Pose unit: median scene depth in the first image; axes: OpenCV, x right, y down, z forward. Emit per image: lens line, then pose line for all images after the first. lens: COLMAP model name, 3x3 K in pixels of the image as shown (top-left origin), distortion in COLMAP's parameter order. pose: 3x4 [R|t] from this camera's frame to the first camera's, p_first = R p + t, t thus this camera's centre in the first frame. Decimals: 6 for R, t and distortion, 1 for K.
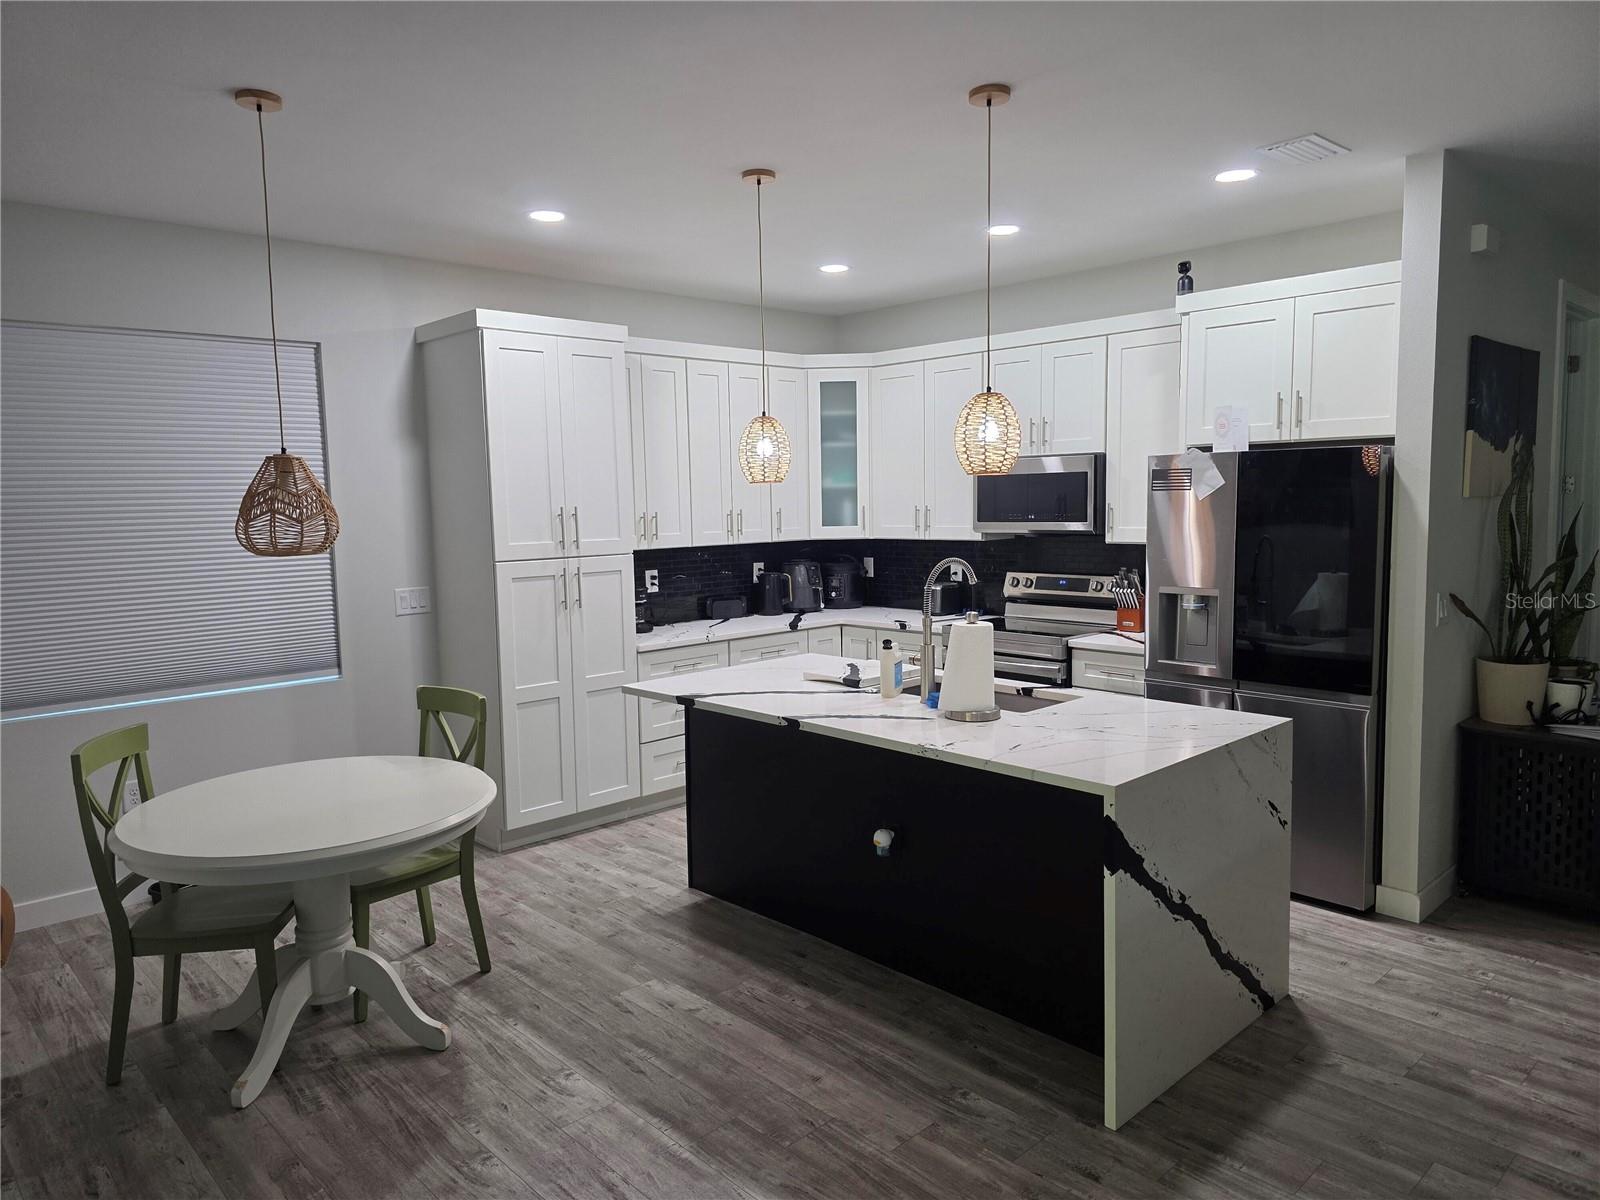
lens RADIAL K [[1070.5, 0, 776.0], [0, 1070.5, 612.1], [0, 0, 1]] dist [0.032836, -0.025711]
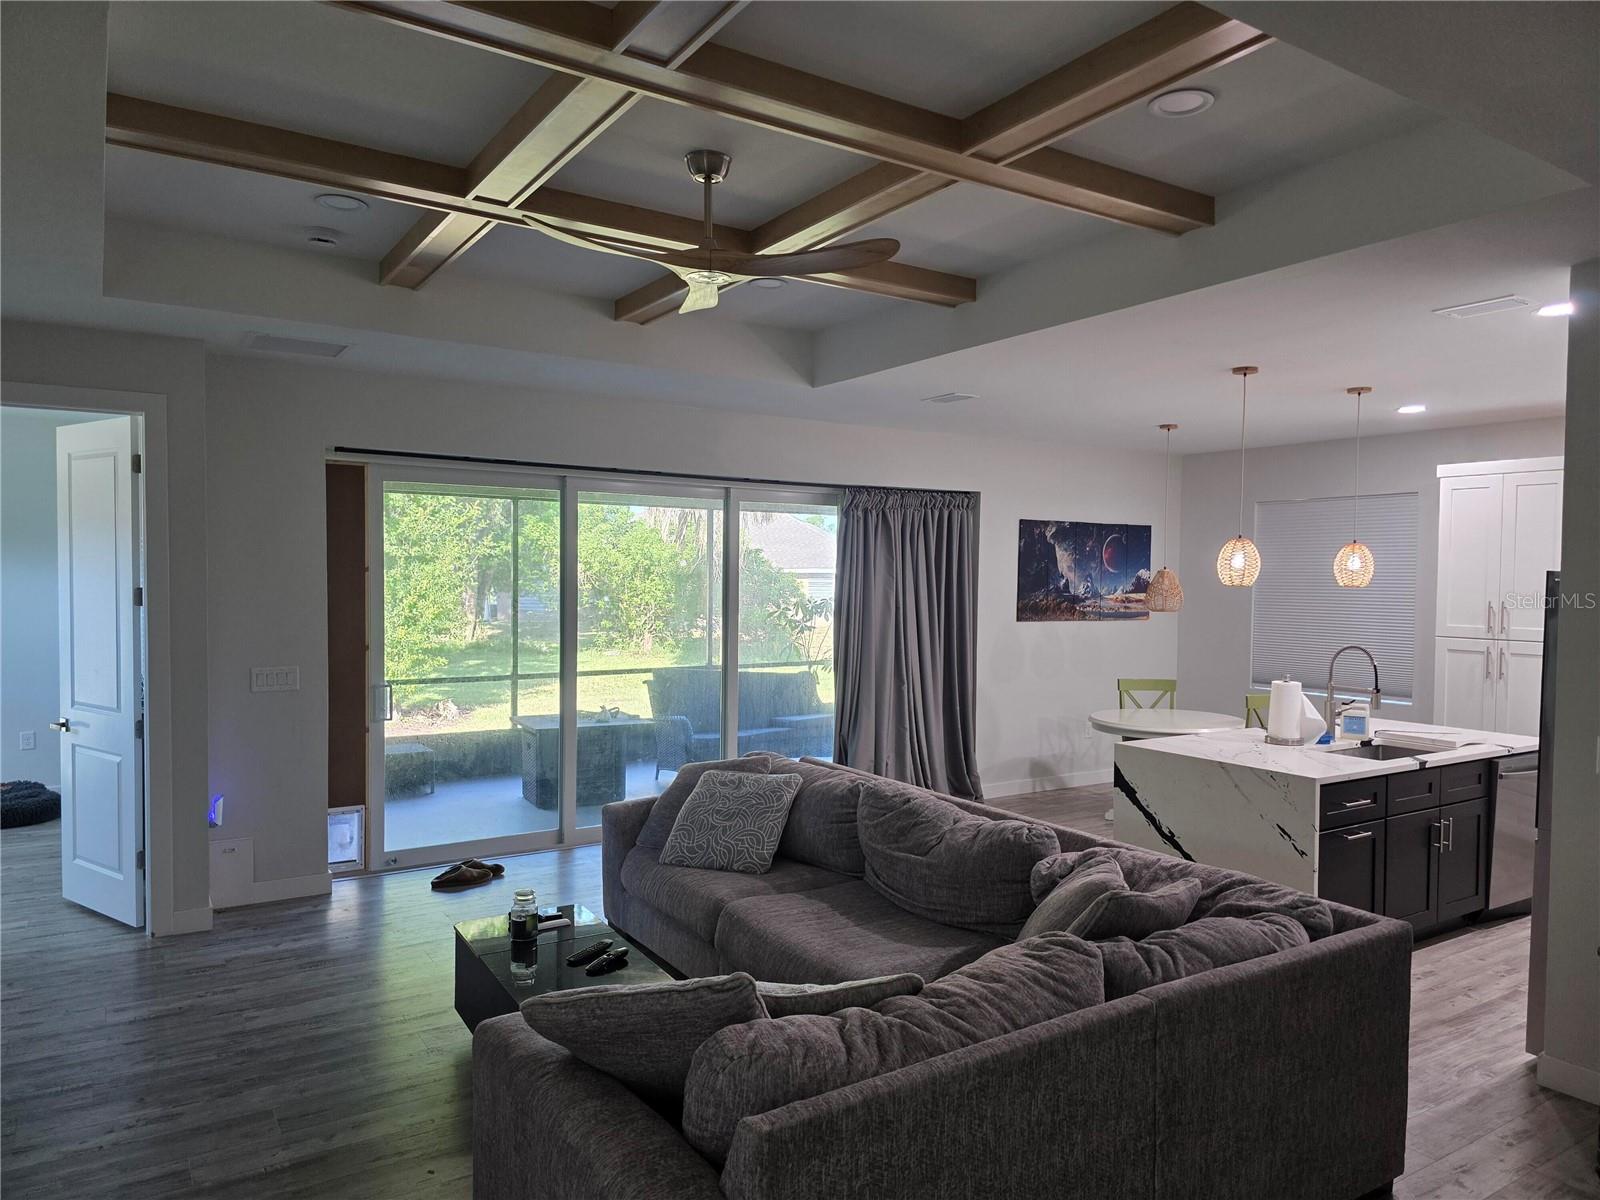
lens RADIAL K [[1070.5, 0, 797.1], [0, 1070.5, 605.8], [0, 0, 1]] dist [0.032836, -0.025711]
pose [[-0.174313, 0.048493, -0.983495, 1.117365], [-0.115790, 0.990848, 0.069378, -0.075557], [0.977859, 0.125973, -0.167103, 0.340134]]
